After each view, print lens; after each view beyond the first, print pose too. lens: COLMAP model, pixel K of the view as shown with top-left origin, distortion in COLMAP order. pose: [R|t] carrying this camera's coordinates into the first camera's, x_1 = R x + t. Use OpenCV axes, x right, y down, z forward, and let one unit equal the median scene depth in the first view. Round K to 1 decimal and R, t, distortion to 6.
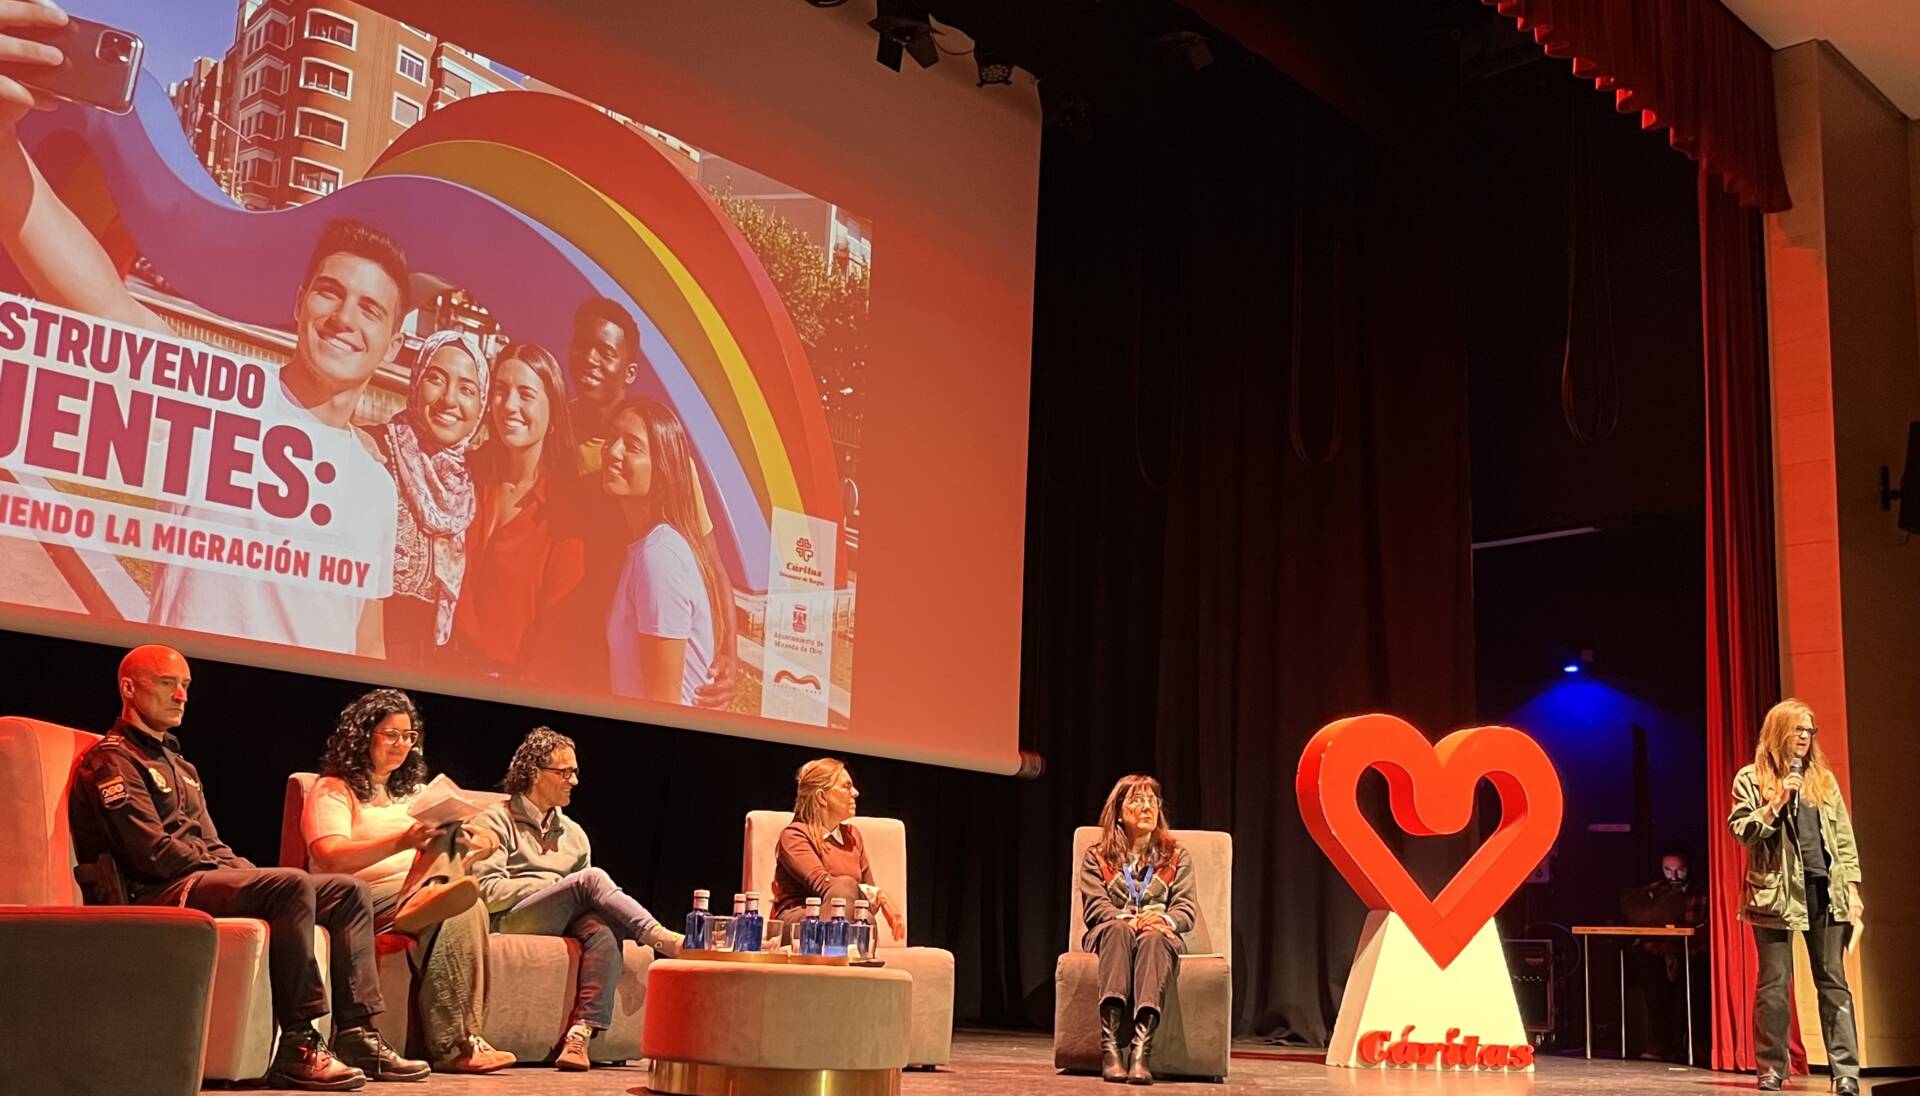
lens RADIAL K [[1845.4, 0, 960.0], [0, 1845.4, 548.0], [0, 0, 1]] dist [0.016518, -0.012505]
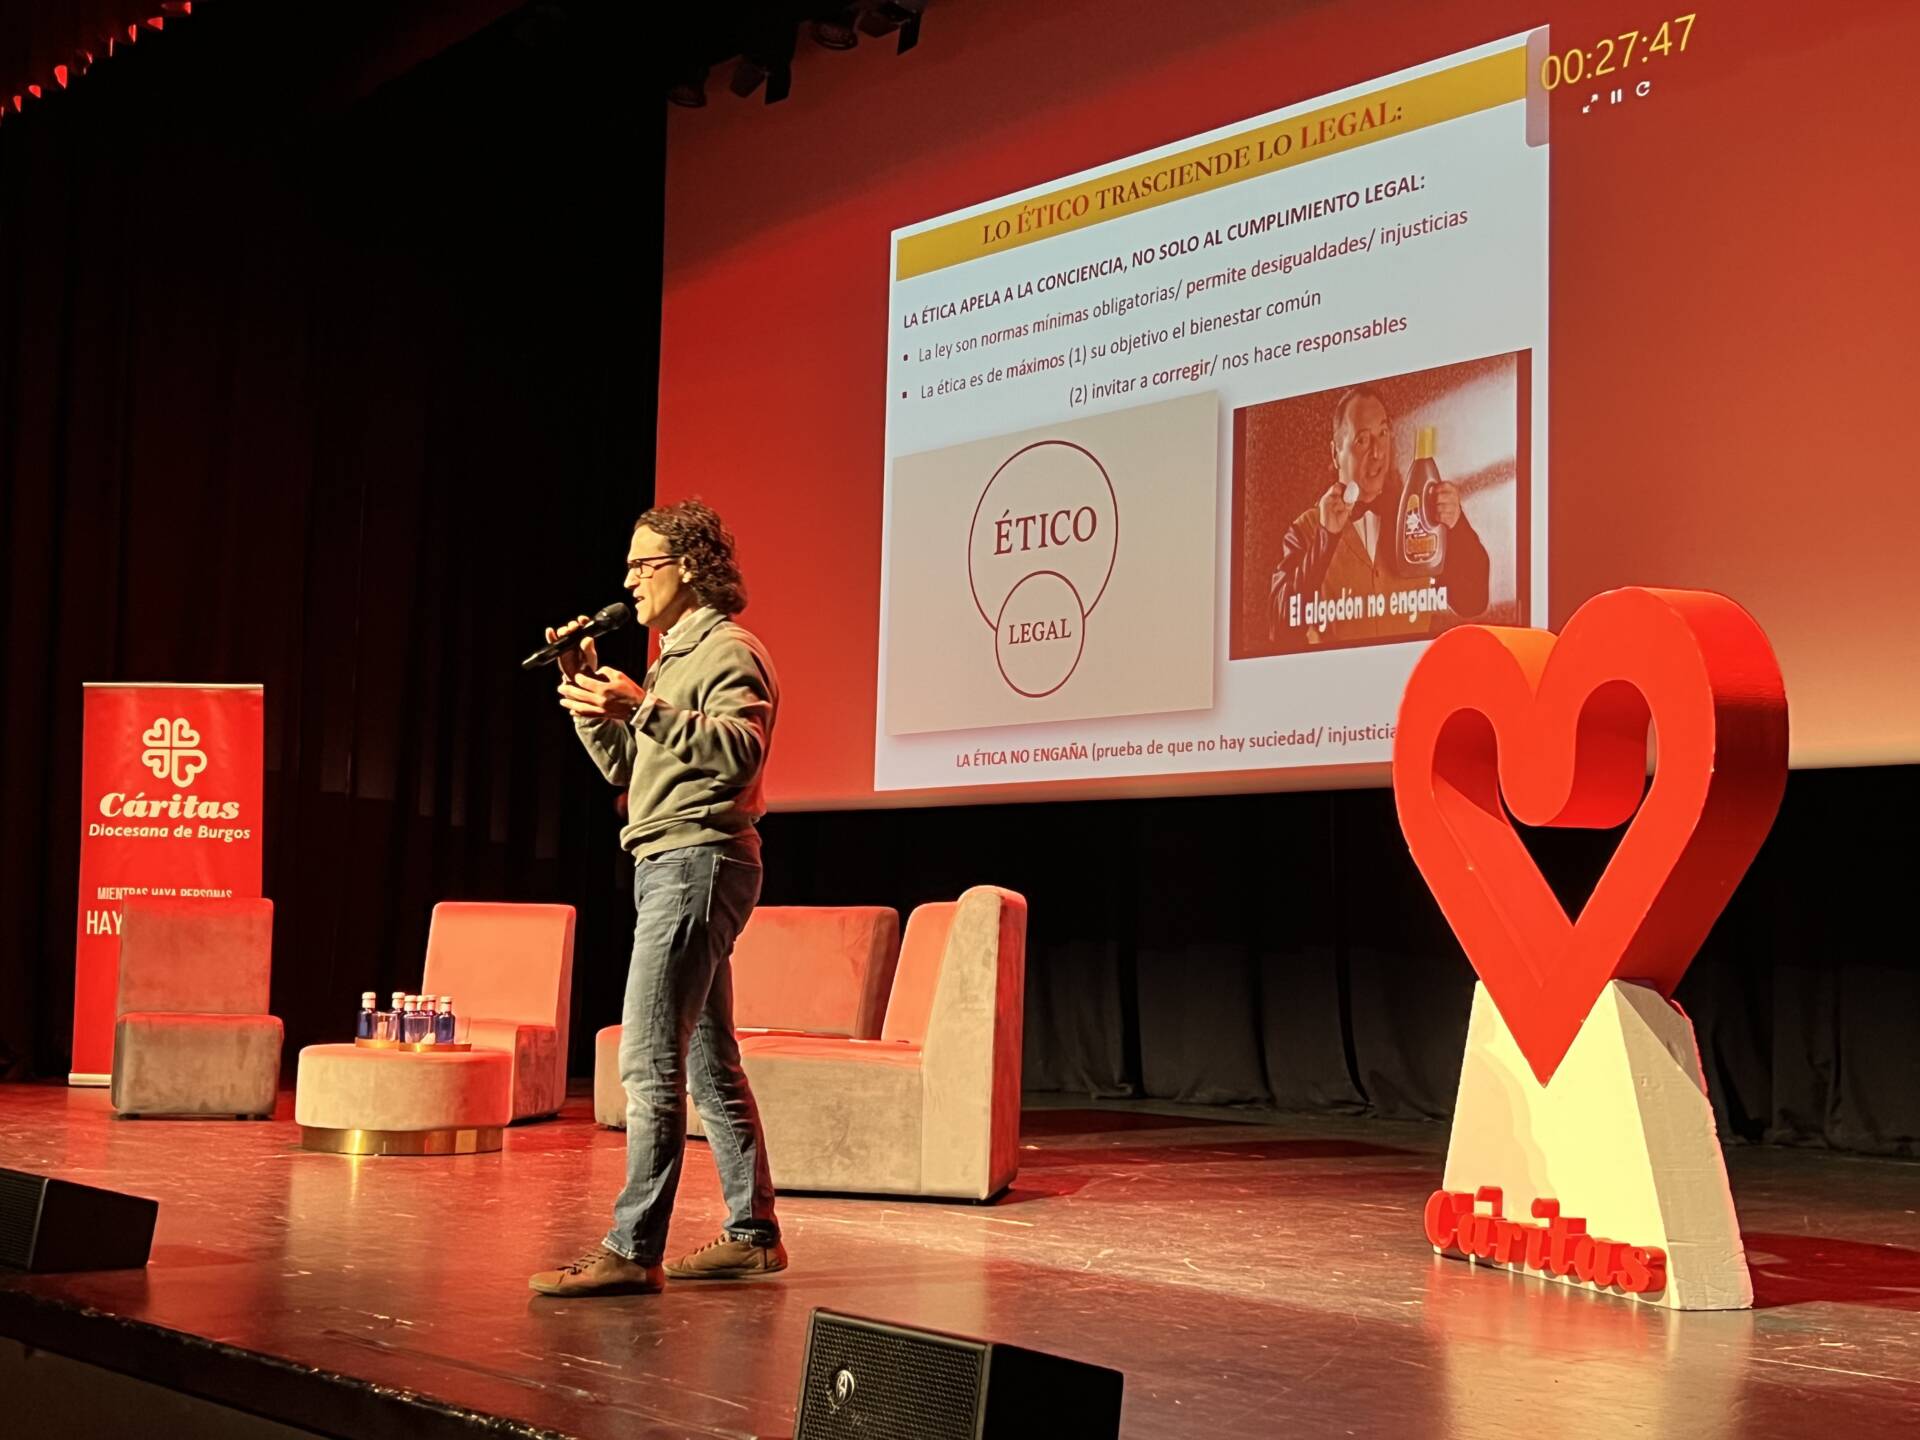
lens RADIAL K [[2404.4, 0, 960.0], [0, 2404.4, 720.0], [0, 0, 1]] dist [-0.010237, -0.052766]
pose [[-0.048817, -0.134645, -0.989691, 1.035539], [0.195292, 0.970460, -0.141662, 0.196403], [0.979529, -0.200195, -0.021079, 0.907301]]
